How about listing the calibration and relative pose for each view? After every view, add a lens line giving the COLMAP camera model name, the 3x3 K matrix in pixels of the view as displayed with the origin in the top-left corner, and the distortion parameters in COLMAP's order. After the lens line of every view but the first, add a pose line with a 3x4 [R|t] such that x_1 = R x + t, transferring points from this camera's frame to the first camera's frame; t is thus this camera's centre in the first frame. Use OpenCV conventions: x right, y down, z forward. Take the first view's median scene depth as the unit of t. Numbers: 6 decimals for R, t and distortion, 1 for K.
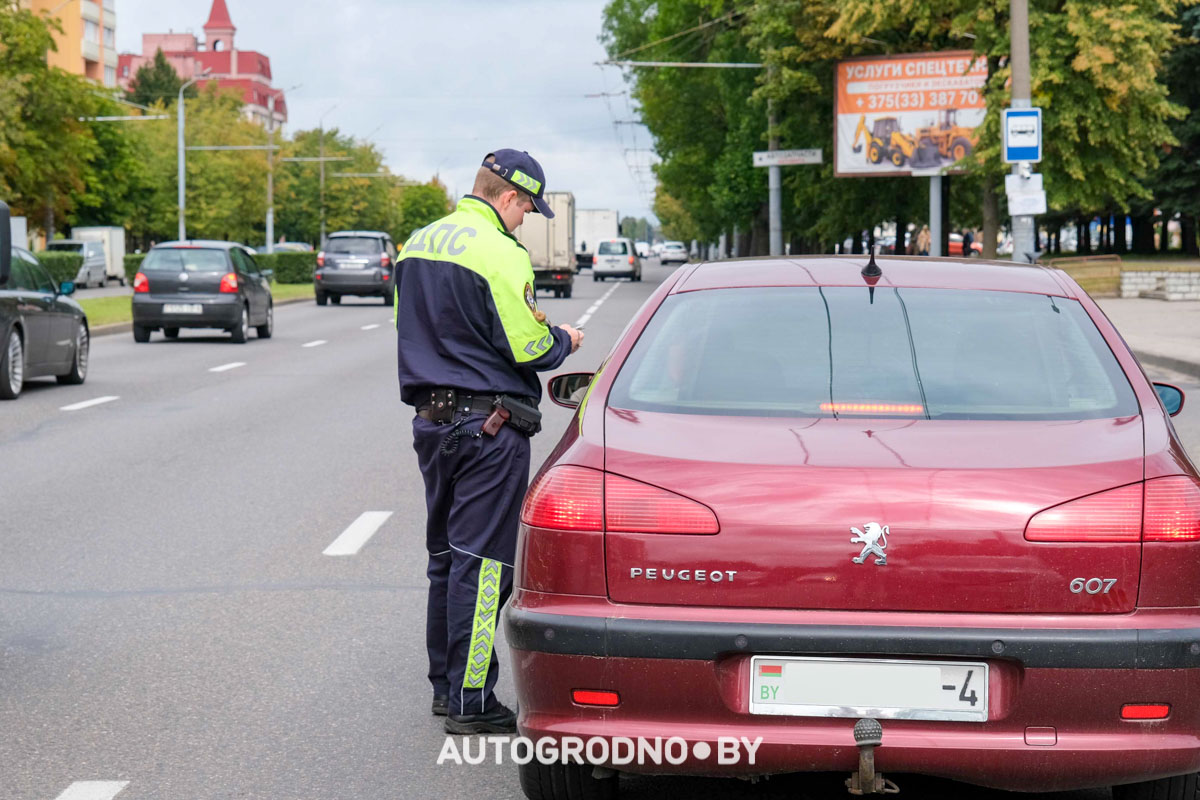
lens RADIAL K [[2873.2, 0, 600.8], [0, 2873.2, 461.2], [0, 0, 1]] dist [0.037109, -0.592372]
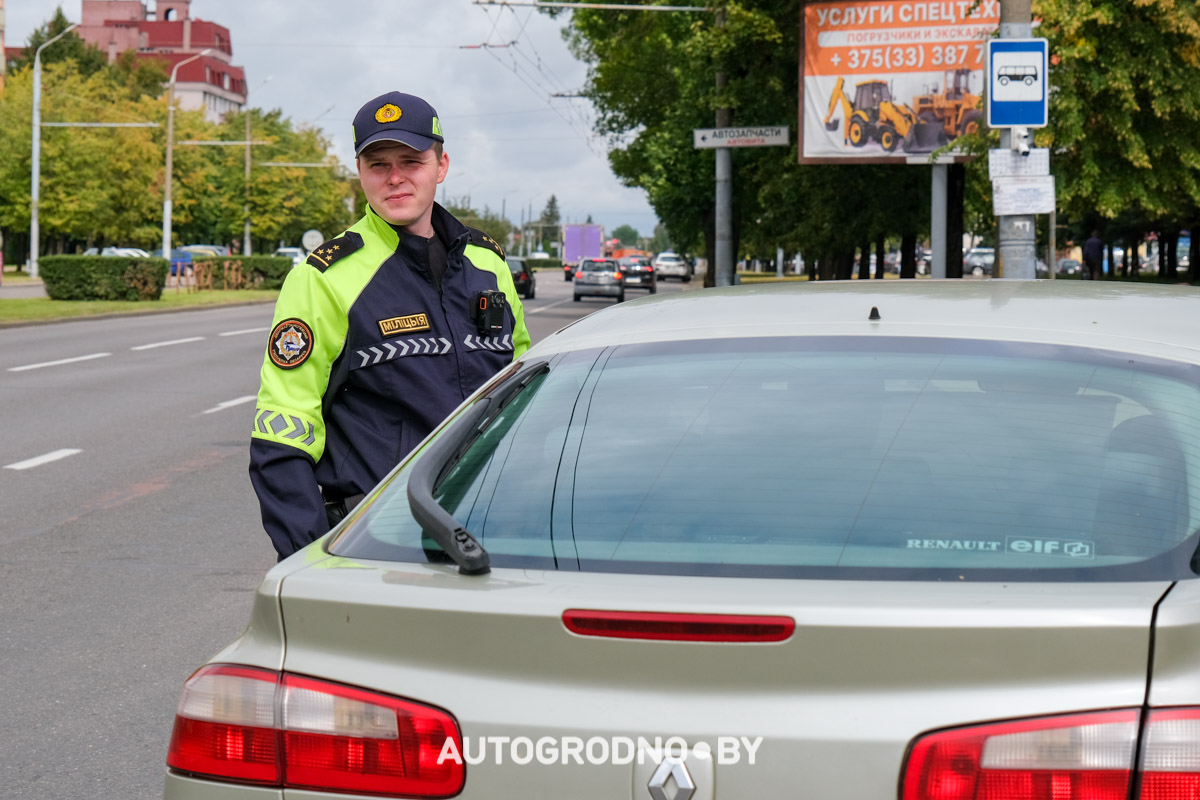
lens RADIAL K [[3247.3, 0, 600.0], [0, 3247.3, 400.0], [0, 0, 1]] dist [-0.258094, 4.792755]
pose [[0.999760, 0.018225, -0.012181, 0.029415], [-0.018586, 0.999371, -0.030188, -0.010782], [0.011623, 0.030407, 0.999470, 0.139307]]
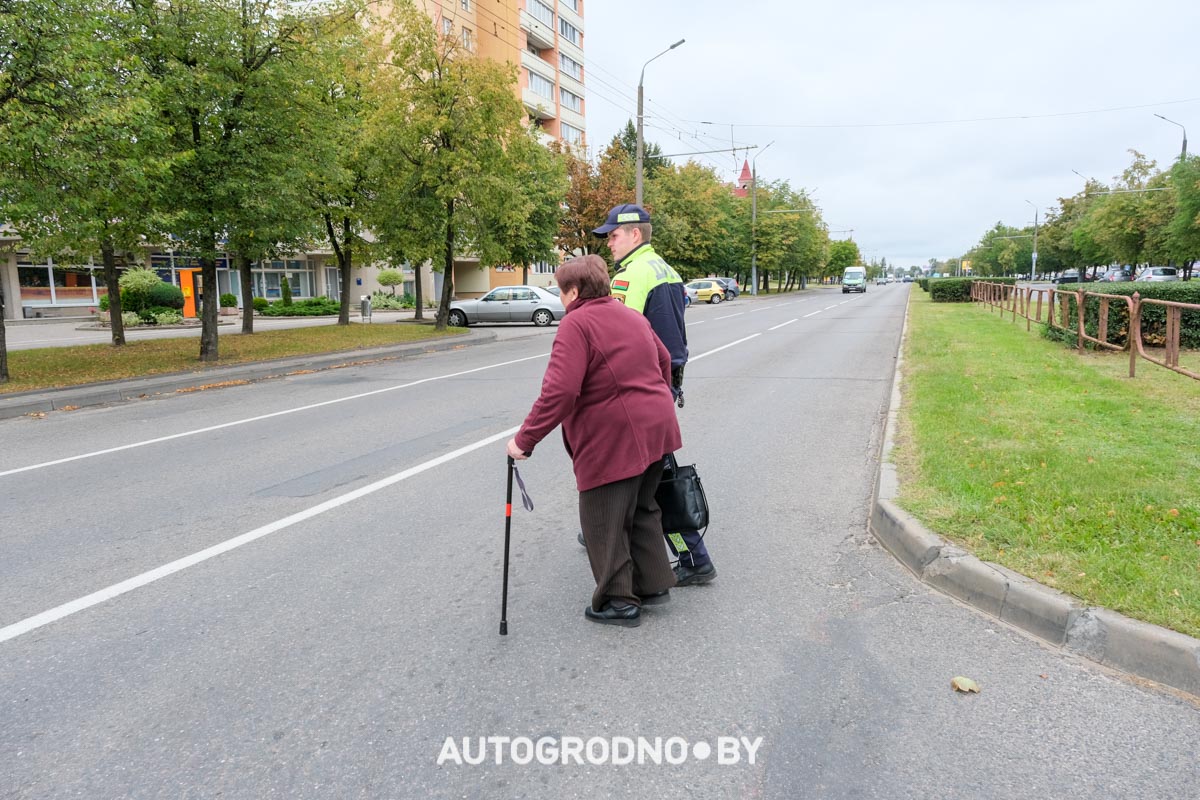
lens RADIAL K [[828.0, 0, 600.0], [0, 828.0, 400.0], [0, 0, 1]] dist [0.006024, 0.037594]
pose [[0.944109, 0.025762, -0.328626, -0.086524], [-0.003241, 0.997619, 0.068894, -0.091949], [0.329619, -0.063979, 0.941944, 1.237281]]
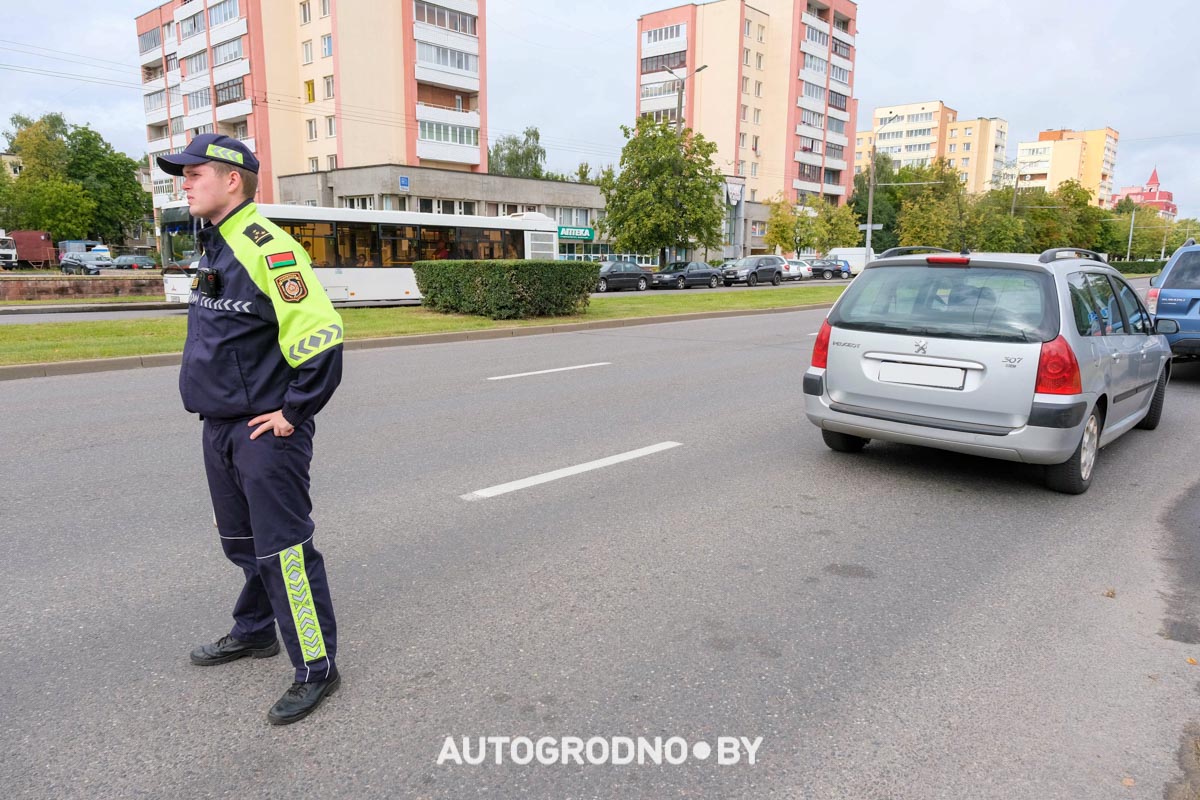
lens RADIAL K [[828.0, 0, 600.0], [0, 828.0, 400.0], [0, 0, 1]] dist [0.006024, 0.037594]
pose [[0.764399, 0.117280, -0.633988, 0.017484], [-0.056631, 0.991729, 0.115178, 0.009077], [0.642252, -0.052138, 0.764718, -0.125445]]
